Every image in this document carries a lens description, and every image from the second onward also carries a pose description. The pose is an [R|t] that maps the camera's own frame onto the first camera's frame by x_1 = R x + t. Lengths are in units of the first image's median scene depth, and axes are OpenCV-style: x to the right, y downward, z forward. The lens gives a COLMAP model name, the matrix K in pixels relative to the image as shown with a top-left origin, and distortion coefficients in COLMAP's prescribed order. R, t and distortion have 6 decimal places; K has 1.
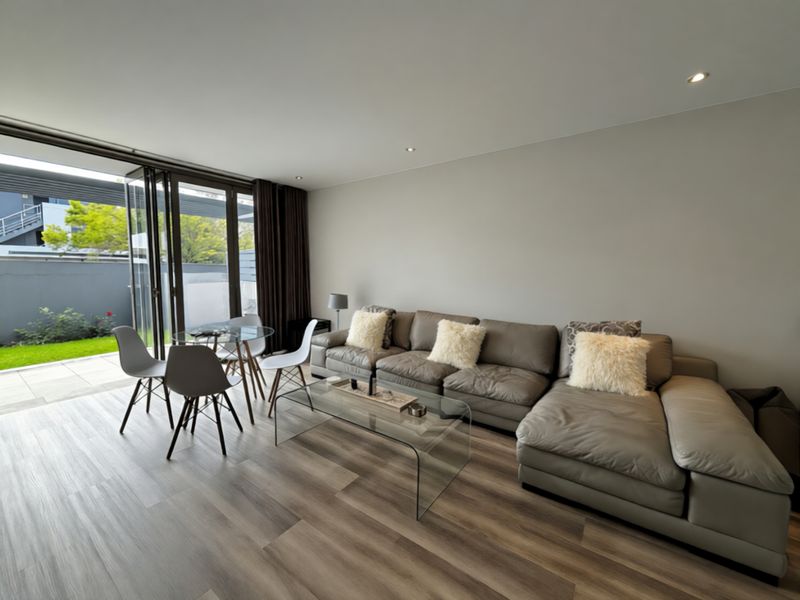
lens RADIAL K [[328.2, 0, 402.5], [0, 328.2, 290.6], [0, 0, 1]] dist [0.000567, 0.000120]
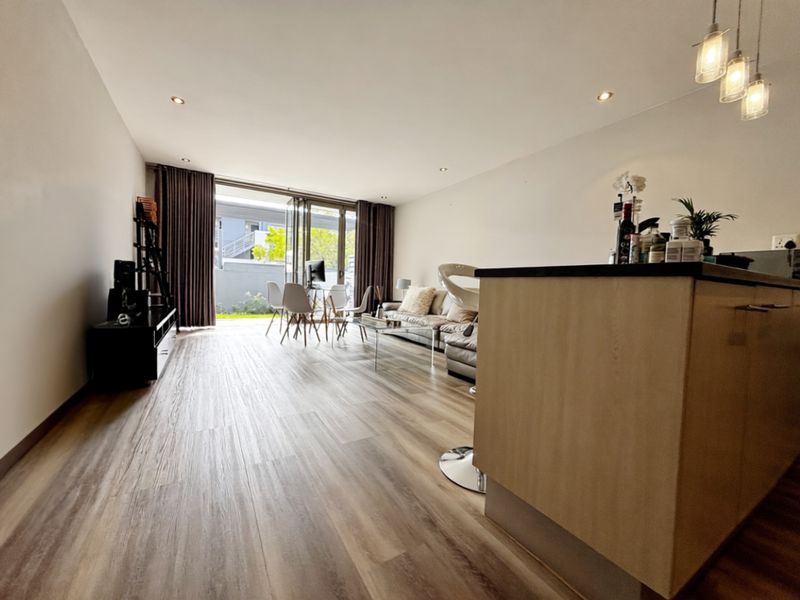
lens RADIAL K [[321.4, 0, 396.0], [0, 321.4, 297.0], [0, 0, 1]] dist [-0.001634, -0.000063]
pose [[0.914837, 0.043006, -0.401528, 0.304962], [-0.057865, 0.998013, -0.024947, 0.115262], [0.399657, 0.046057, 0.915507, -0.224436]]
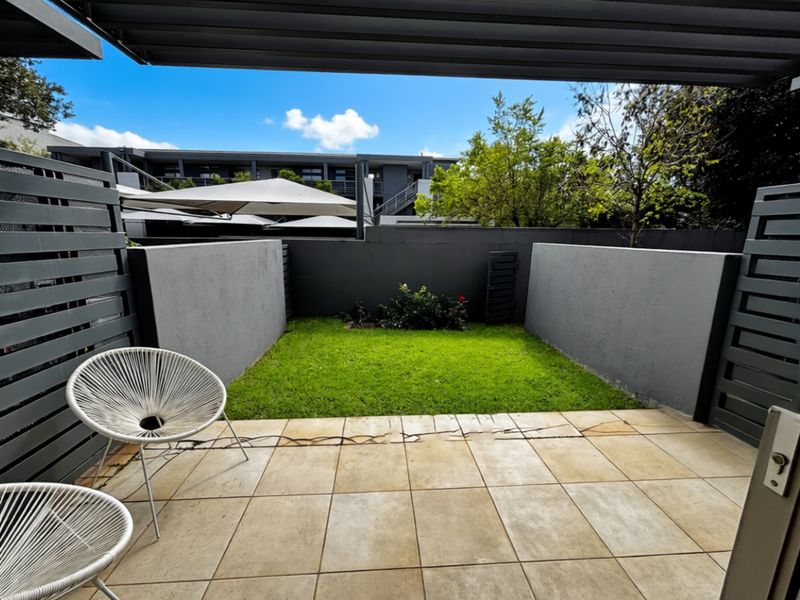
lens RADIAL K [[321.4, 0, 396.0], [0, 321.4, 297.0], [0, 0, 1]] dist [-0.001634, -0.000063]
pose [[0.626714, 0.158708, -0.762916, -0.675202], [-0.064268, 0.986232, 0.152369, -0.055990], [0.776594, -0.046461, 0.628286, 0.669313]]
